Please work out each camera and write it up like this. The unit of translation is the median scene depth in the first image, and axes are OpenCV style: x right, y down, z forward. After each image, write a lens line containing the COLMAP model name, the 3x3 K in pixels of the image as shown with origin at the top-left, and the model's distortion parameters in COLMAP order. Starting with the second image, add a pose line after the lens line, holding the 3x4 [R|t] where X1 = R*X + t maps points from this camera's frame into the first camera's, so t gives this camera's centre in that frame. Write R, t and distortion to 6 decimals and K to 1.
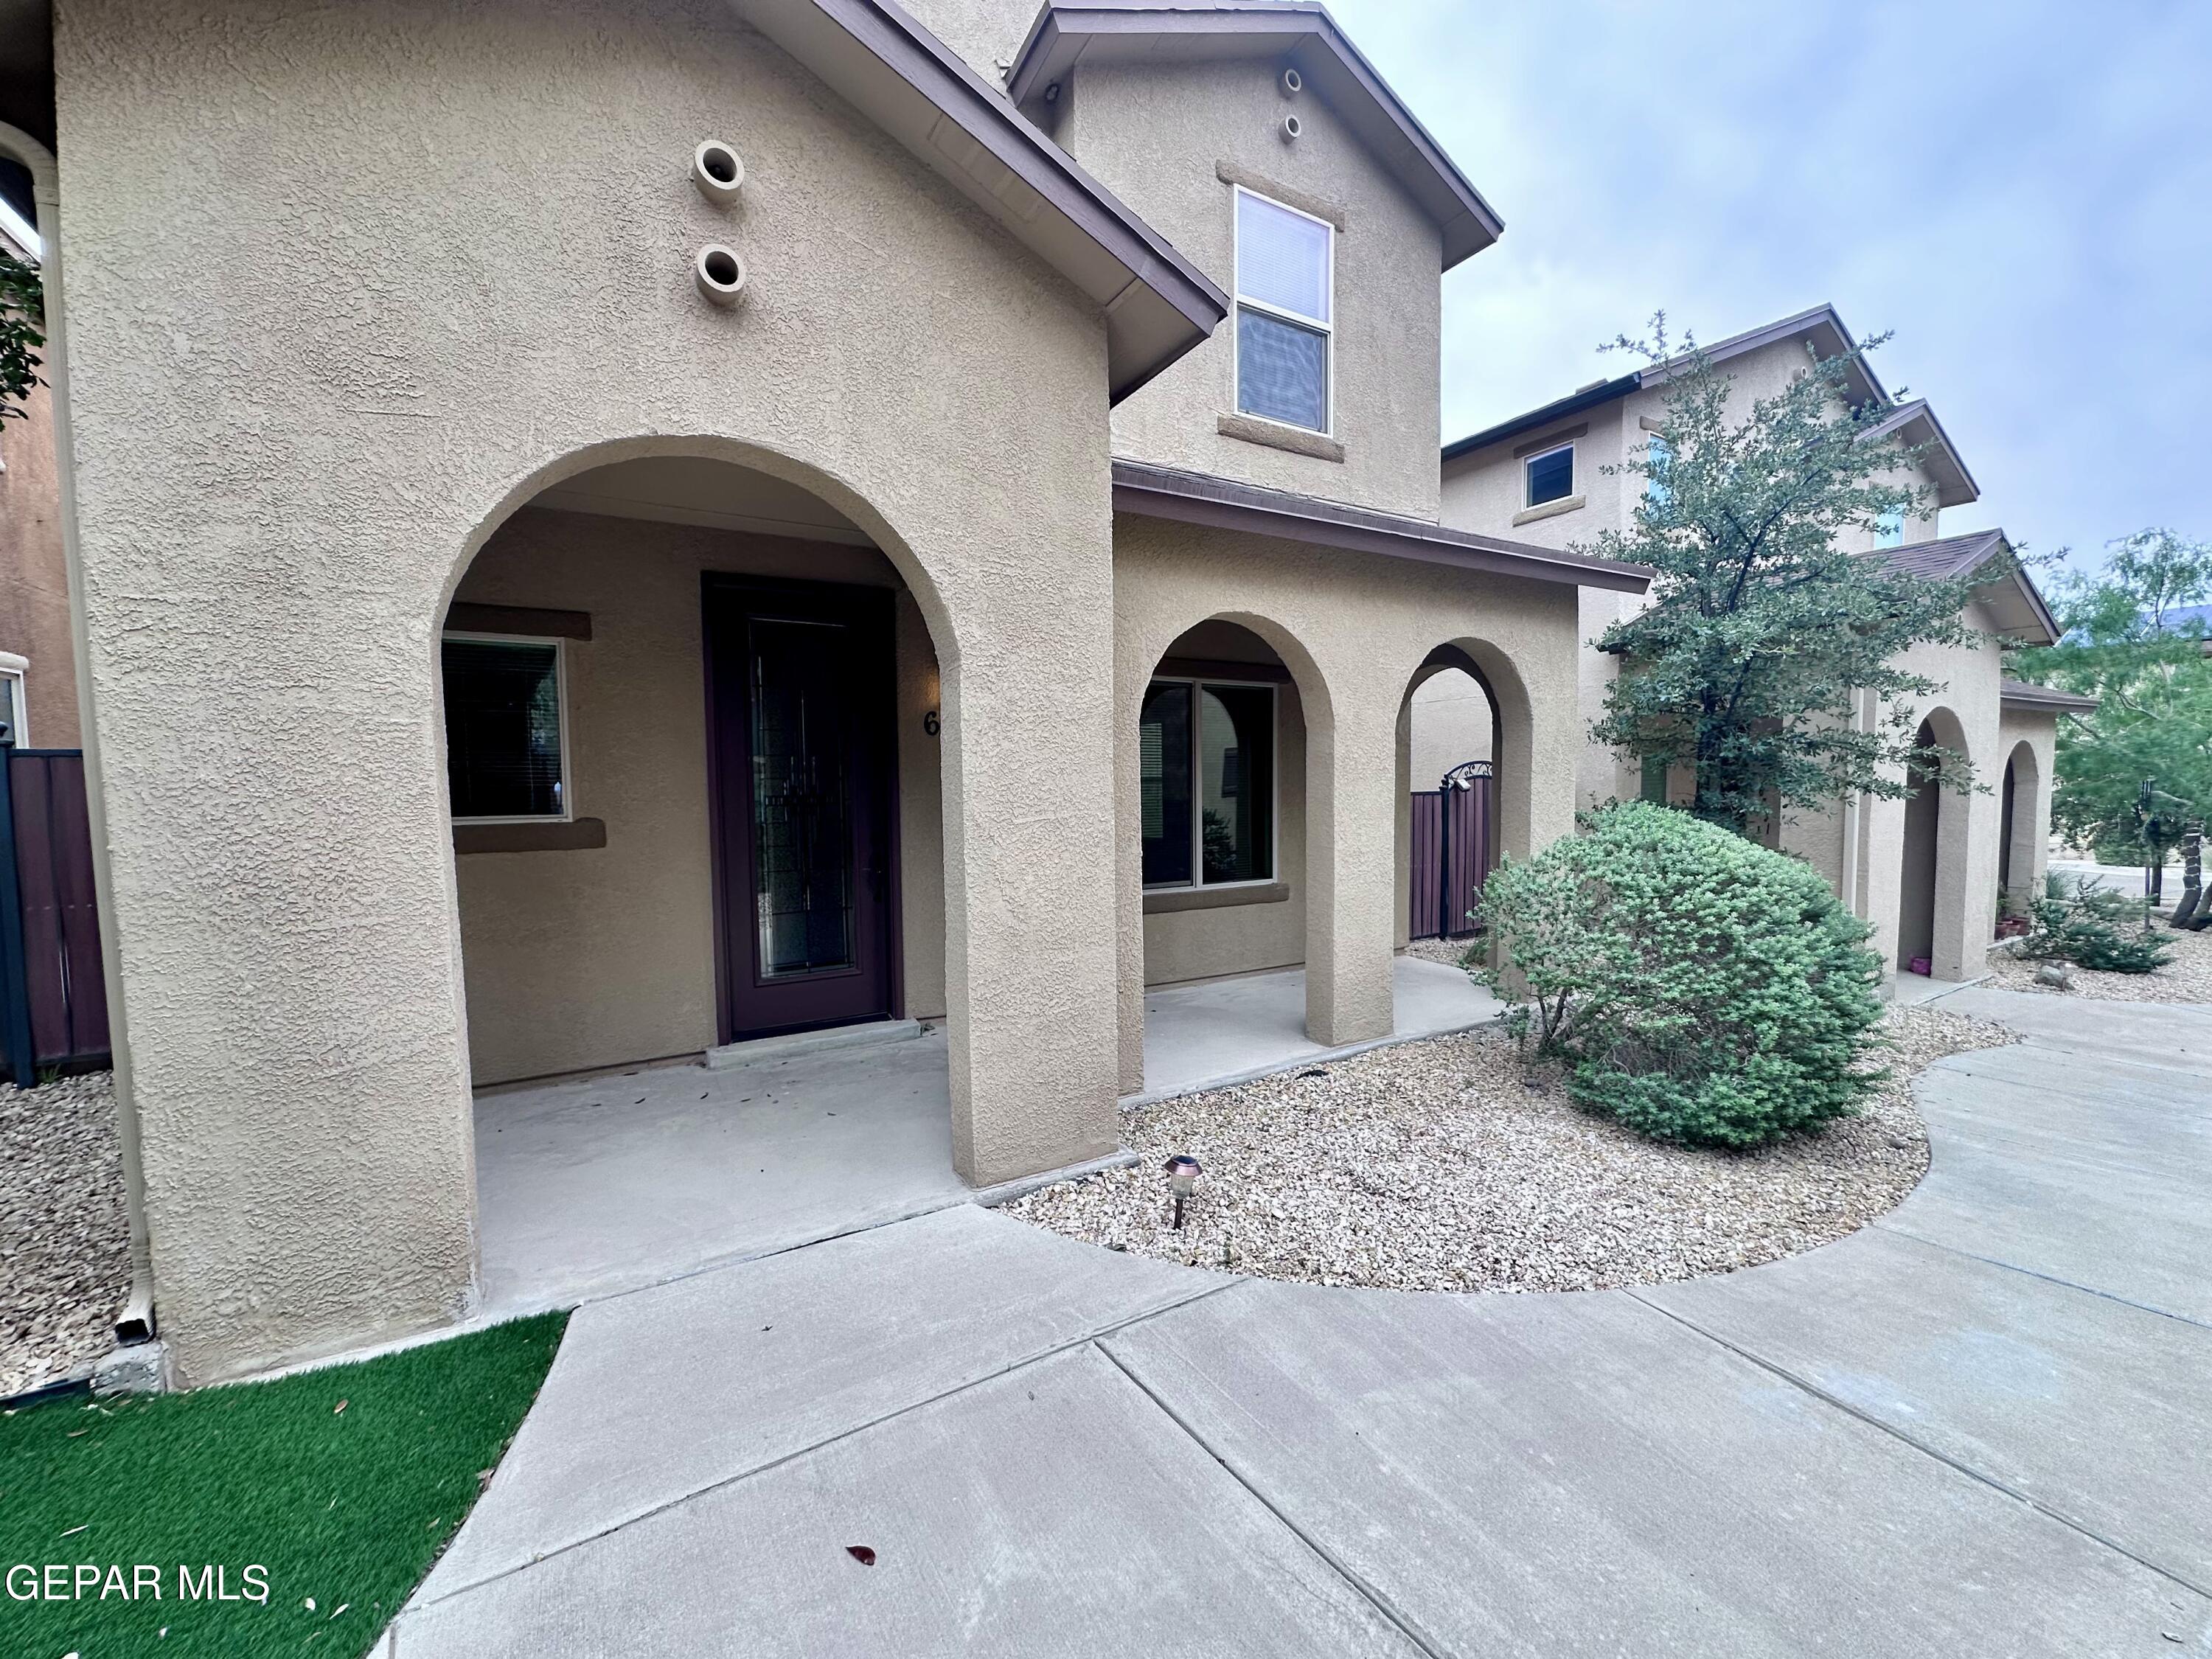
lens RADIAL K [[883.1, 0, 1112.3], [0, 883.1, 836.5], [0, 0, 1]] dist [-0.005521, -0.000052]
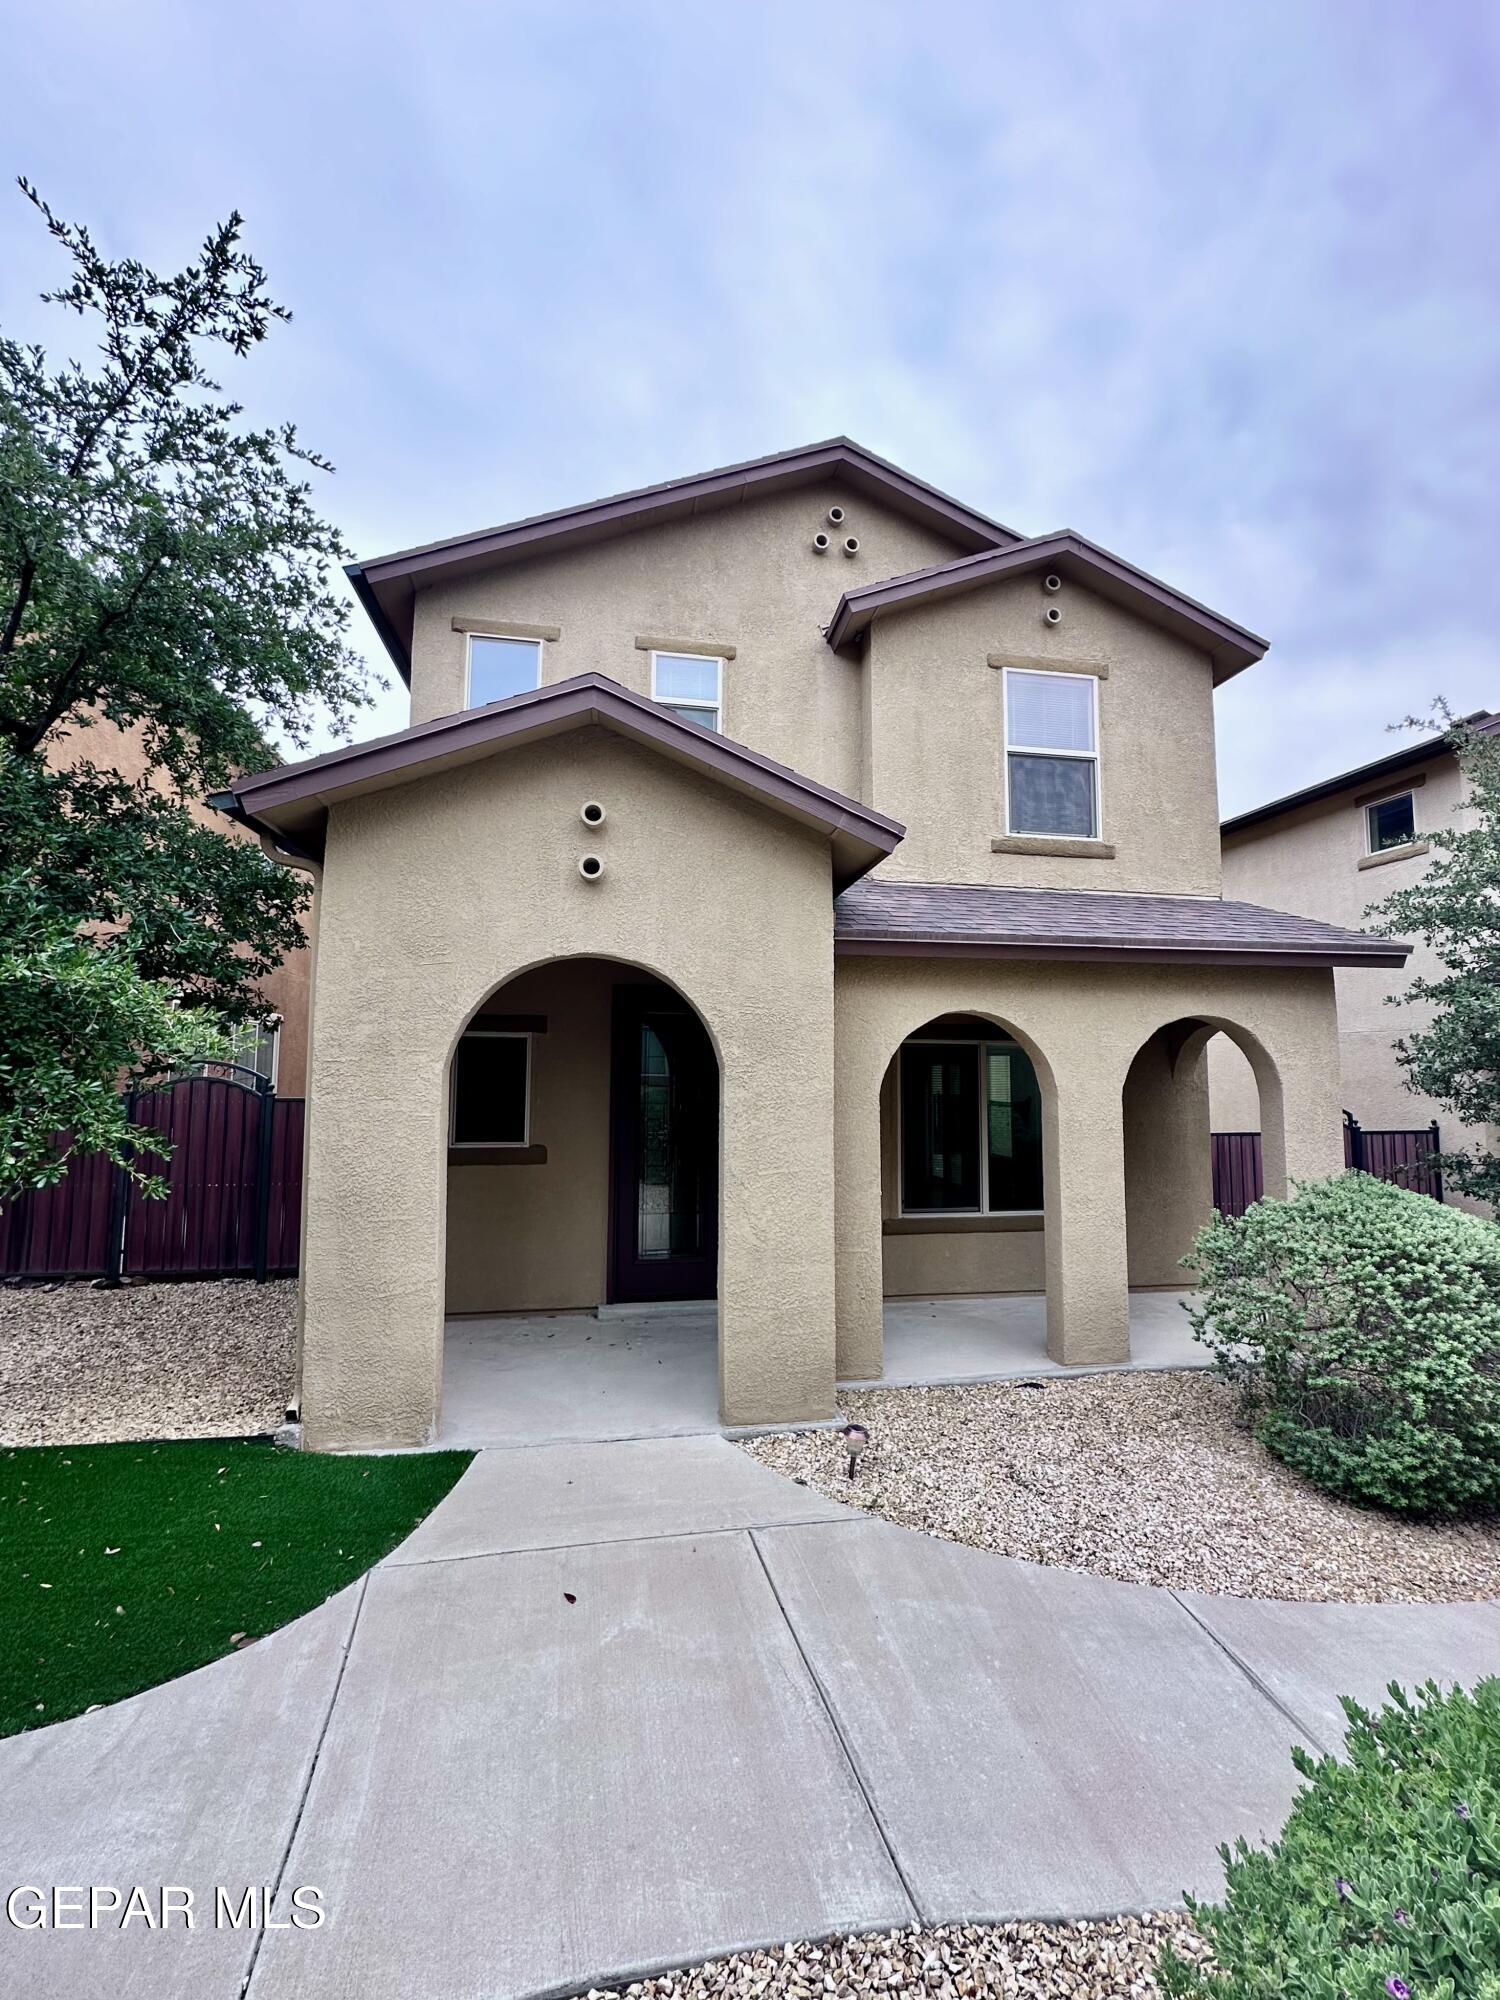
lens RADIAL K [[798.4, 0, 734.9], [0, 798.4, 1022.0], [0, 0, 1]] dist [-0.005521, -0.000052]
pose [[0.933693, -0.009247, -0.357955, 0.349649], [-0.038834, 0.991155, -0.126897, -0.101111], [0.355963, 0.132383, 0.925076, -0.316916]]
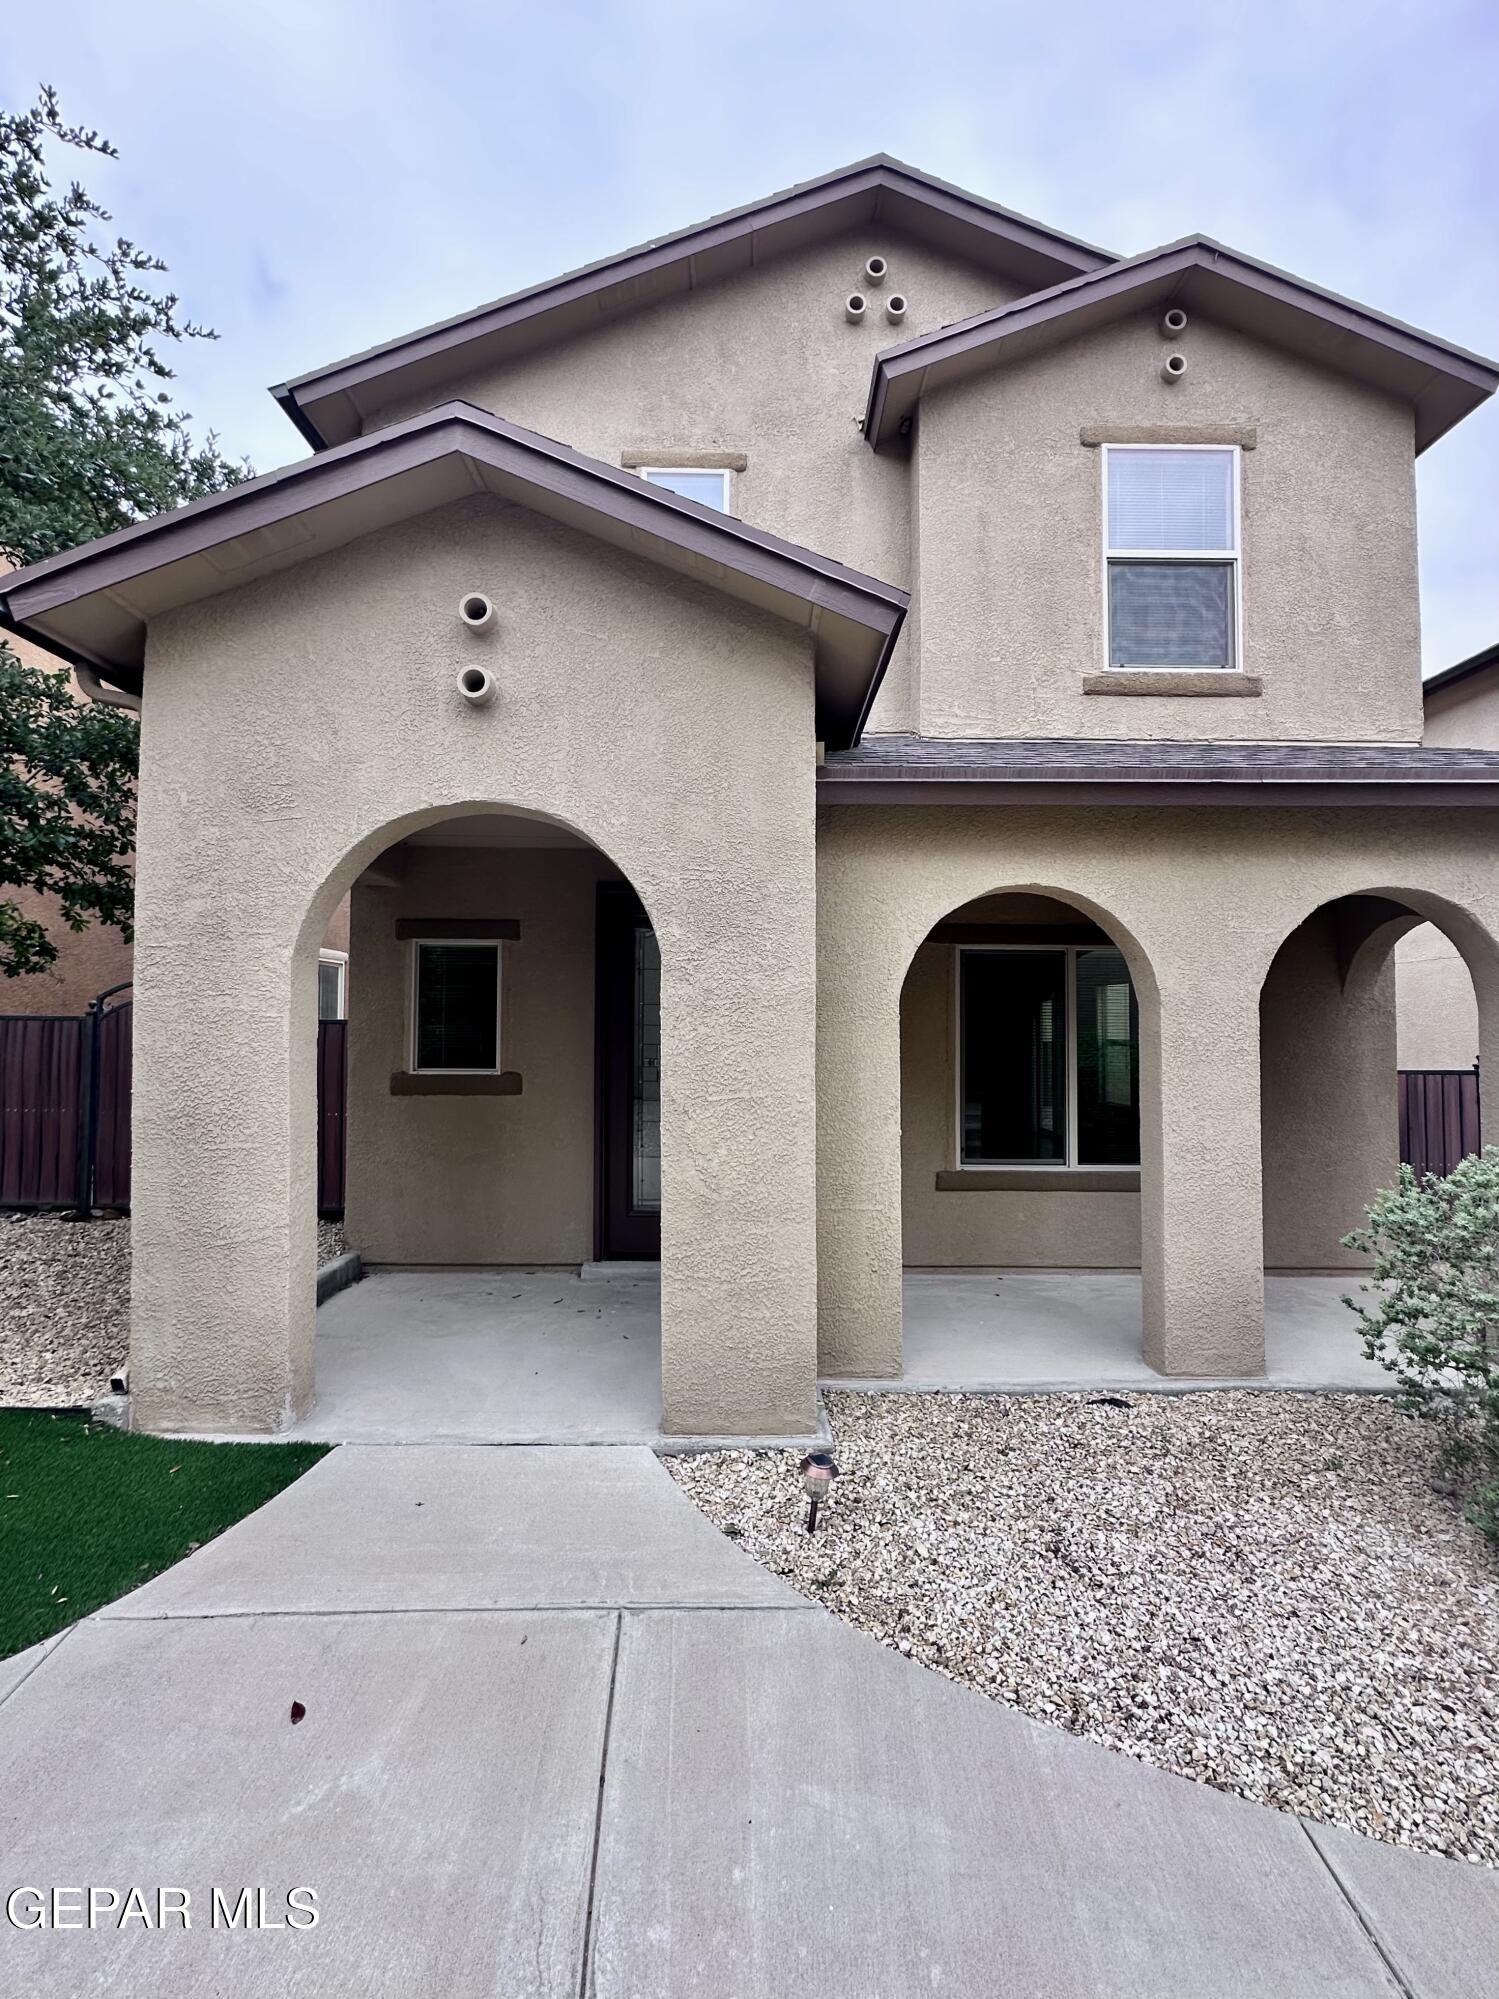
lens RADIAL K [[798.0, 0, 731.7], [0, 798.0, 1014.9], [0, 0, 1]] dist [-0.005521, -0.000052]
pose [[0.866204, 0.003499, -0.499678, 0.421635], [-0.047304, 0.996059, -0.075028, -0.048615], [0.497446, 0.088626, 0.862956, 0.150128]]
